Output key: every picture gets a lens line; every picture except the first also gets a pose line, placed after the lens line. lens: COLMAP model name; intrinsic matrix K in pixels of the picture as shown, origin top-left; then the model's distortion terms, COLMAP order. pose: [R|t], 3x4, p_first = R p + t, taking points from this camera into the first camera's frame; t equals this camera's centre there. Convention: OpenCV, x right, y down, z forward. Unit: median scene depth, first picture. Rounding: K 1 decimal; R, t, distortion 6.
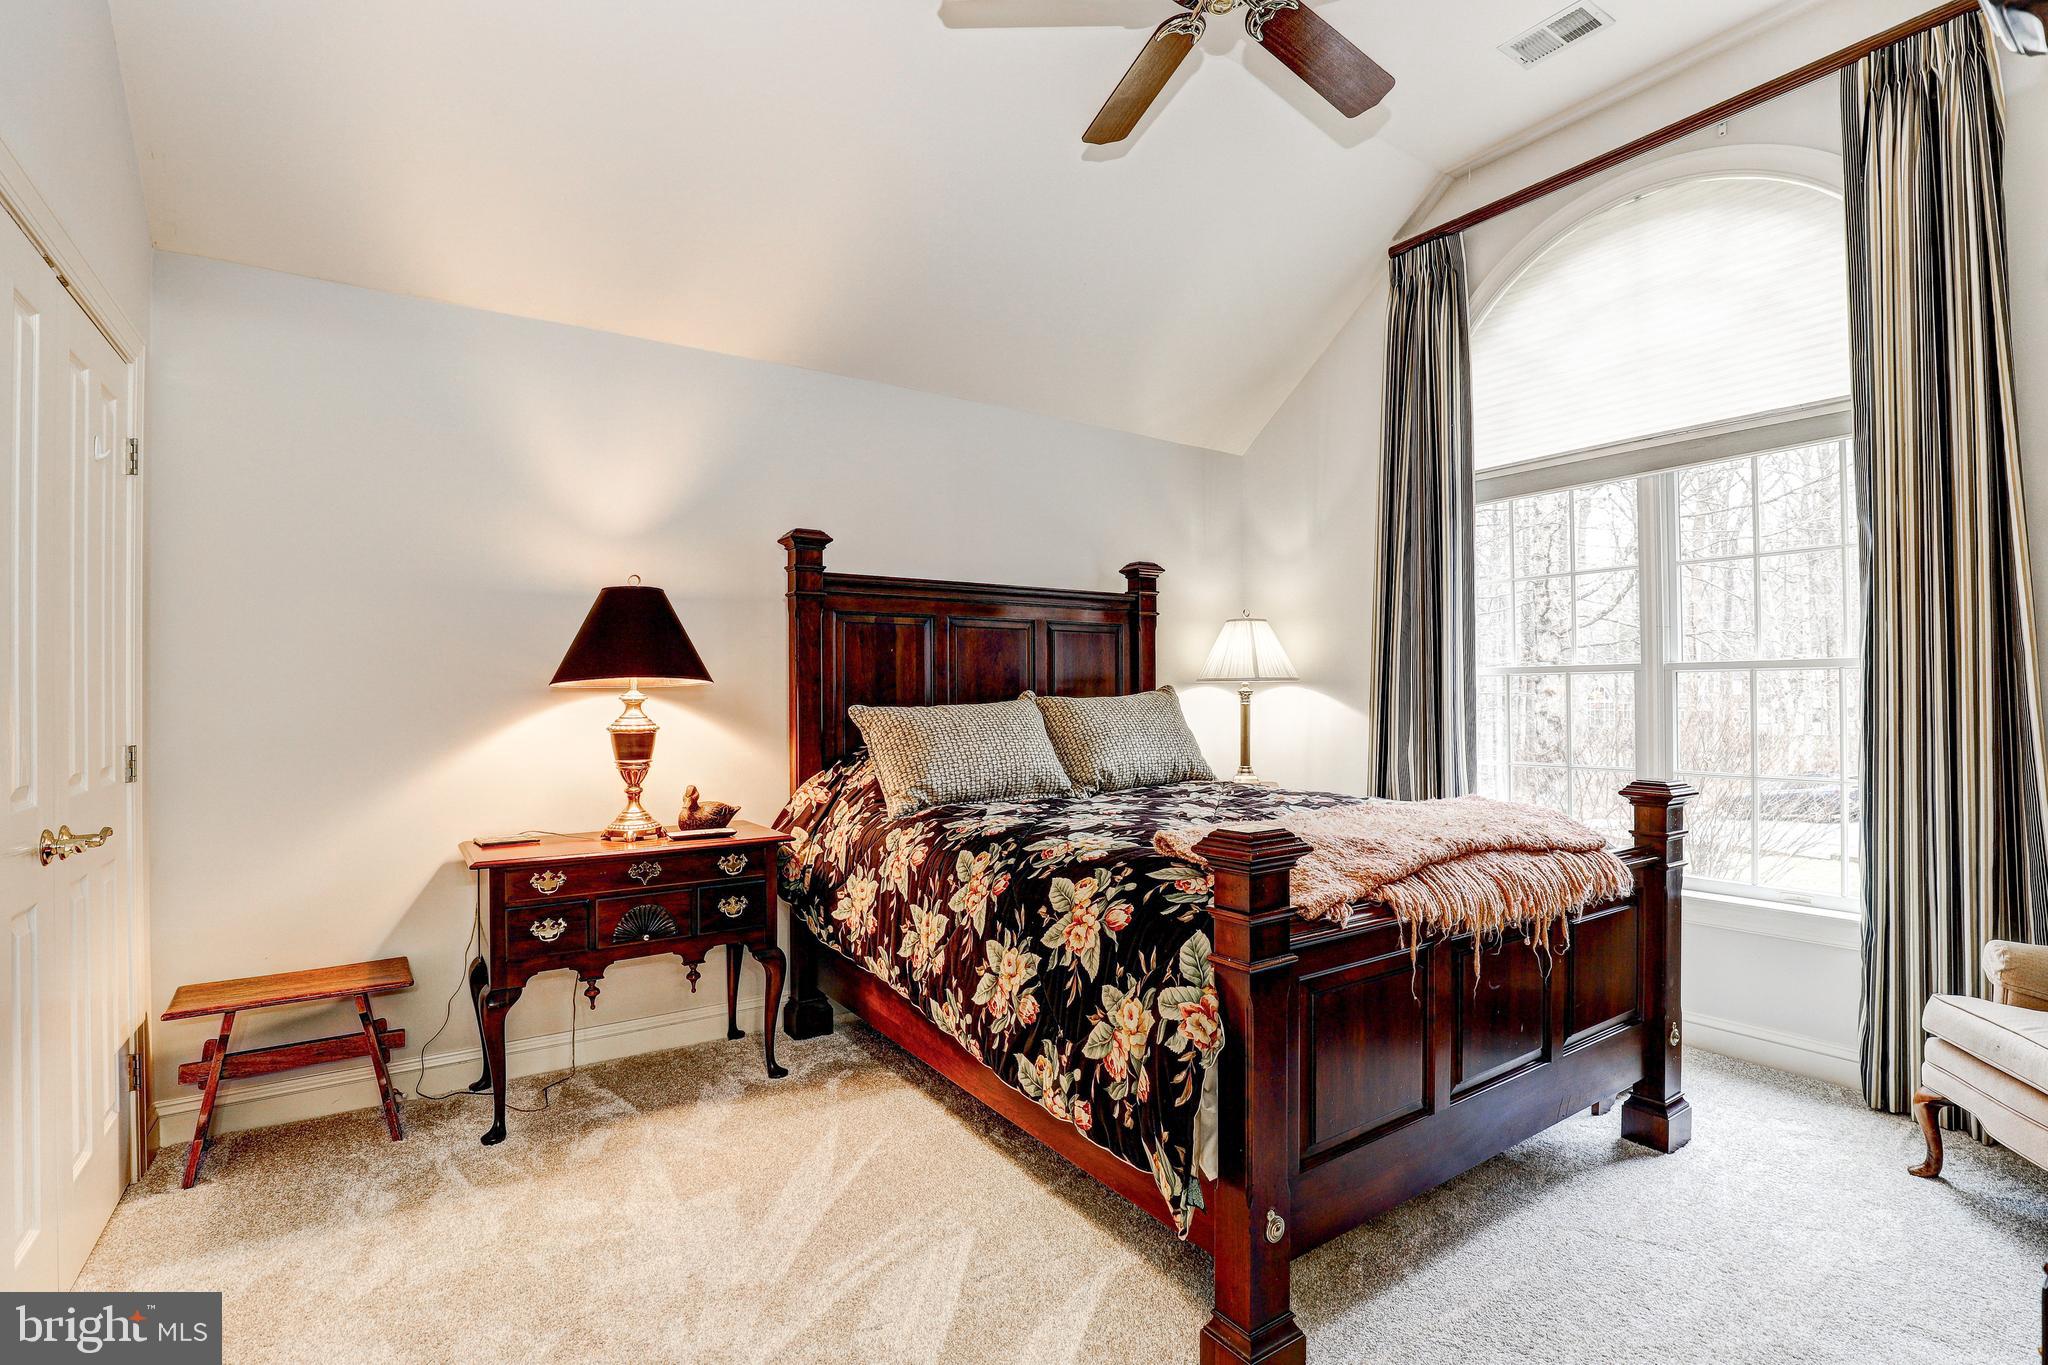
lens RADIAL K [[936.6, 0, 1027.2], [0, 936.6, 678.7], [0, 0, 1]] dist [-0.042395, 0.008210]
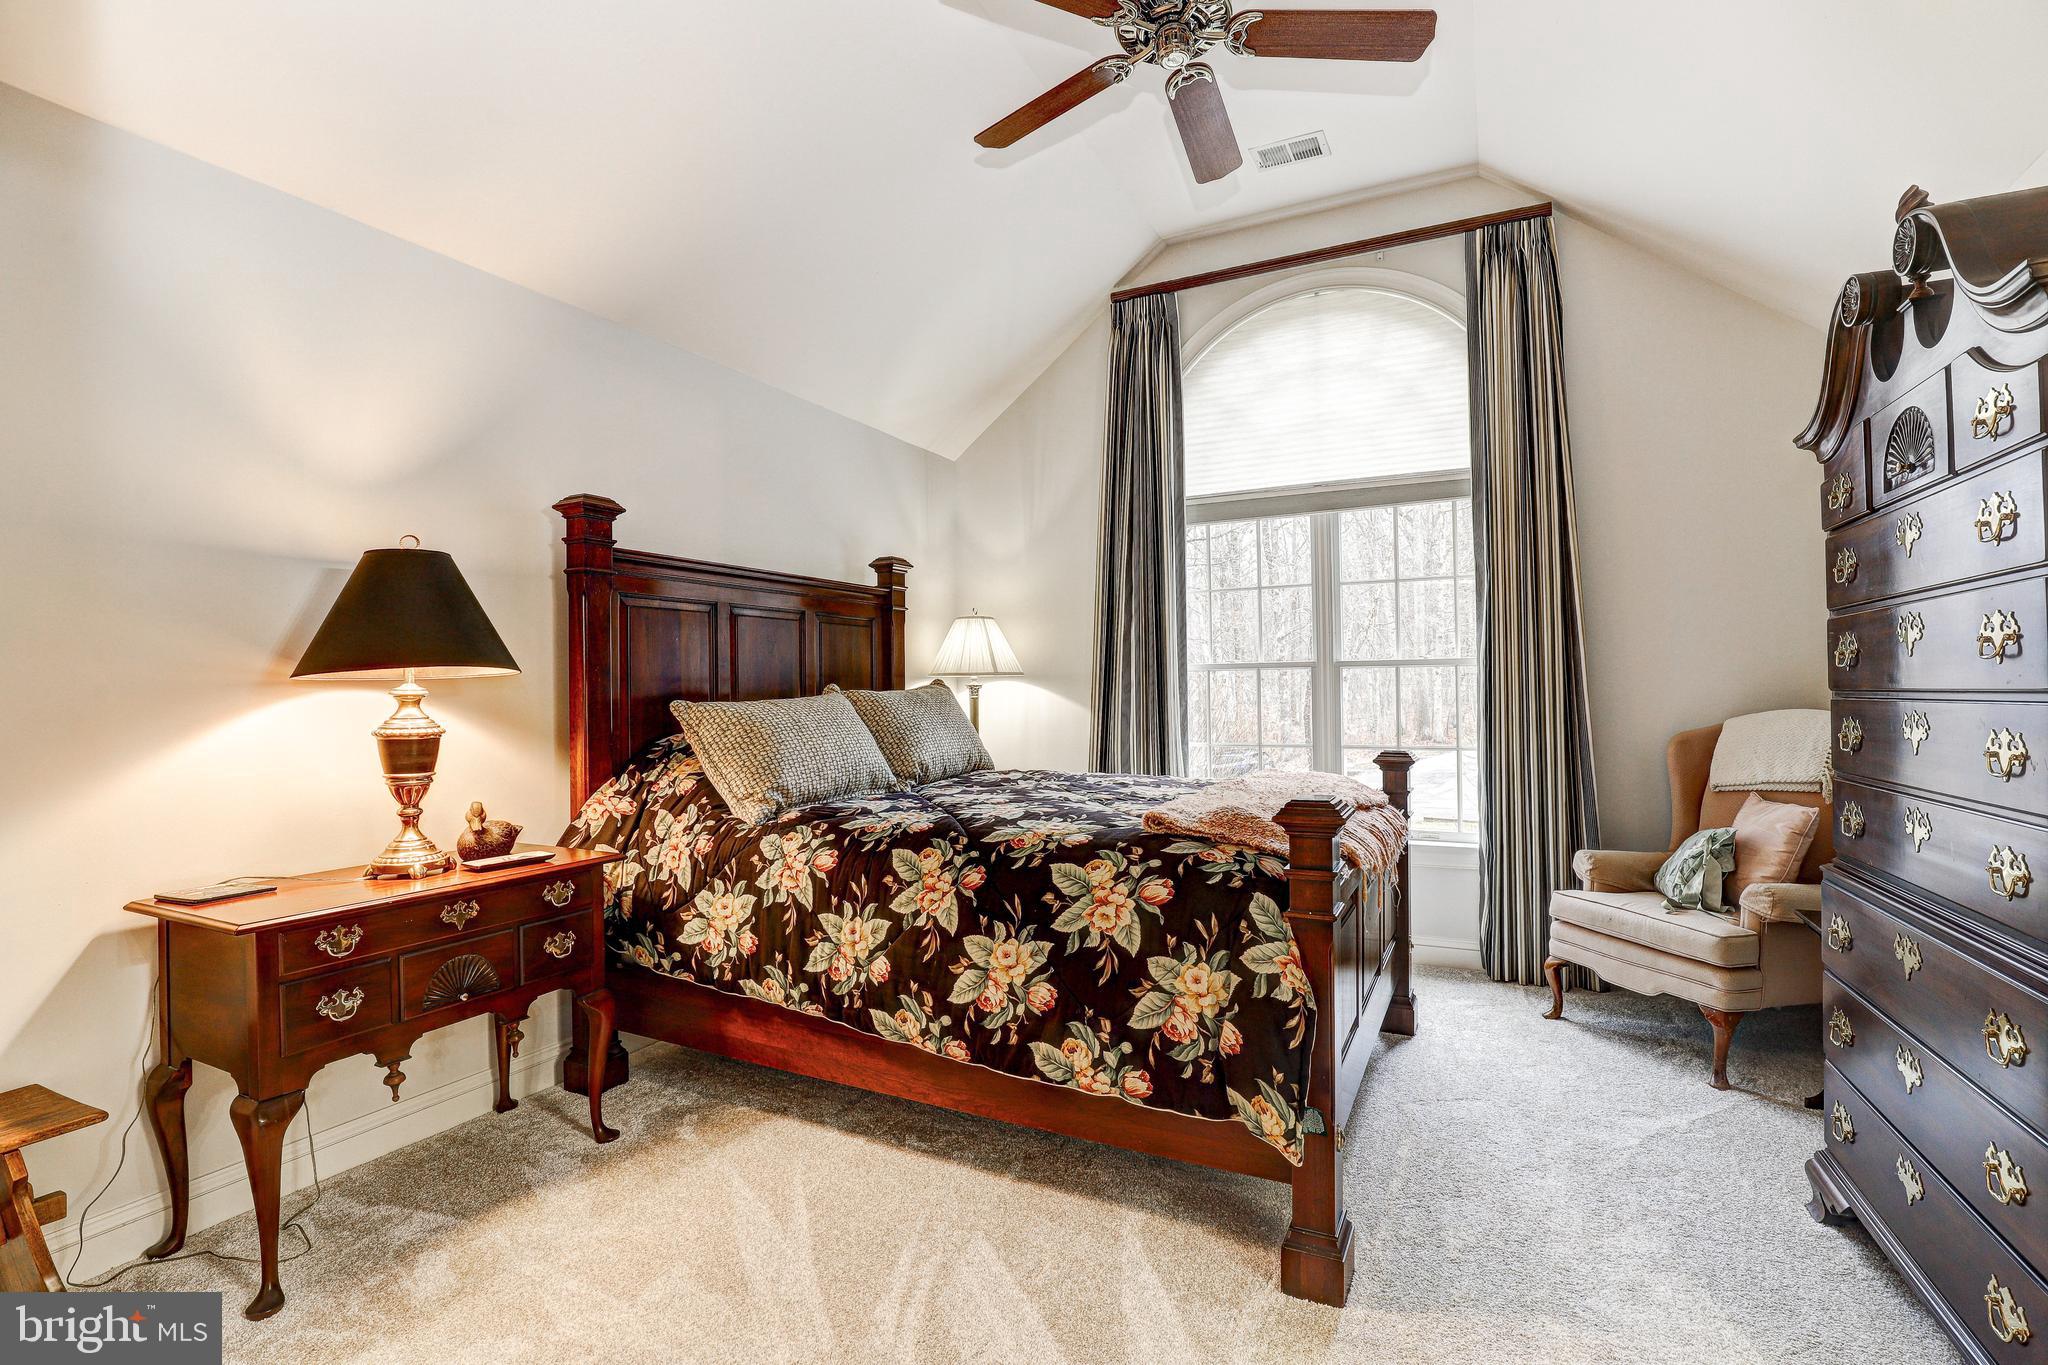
lens RADIAL K [[922.7, 0, 1018.5], [0, 922.7, 671.8], [0, 0, 1]] dist [-0.035514, 0.000112]
pose [[0.880806, 0.004307, 0.473458, -0.341647], [-0.001549, 0.999979, -0.006215, 0.006965], [-0.473475, 0.004741, 0.880795, 0.094381]]
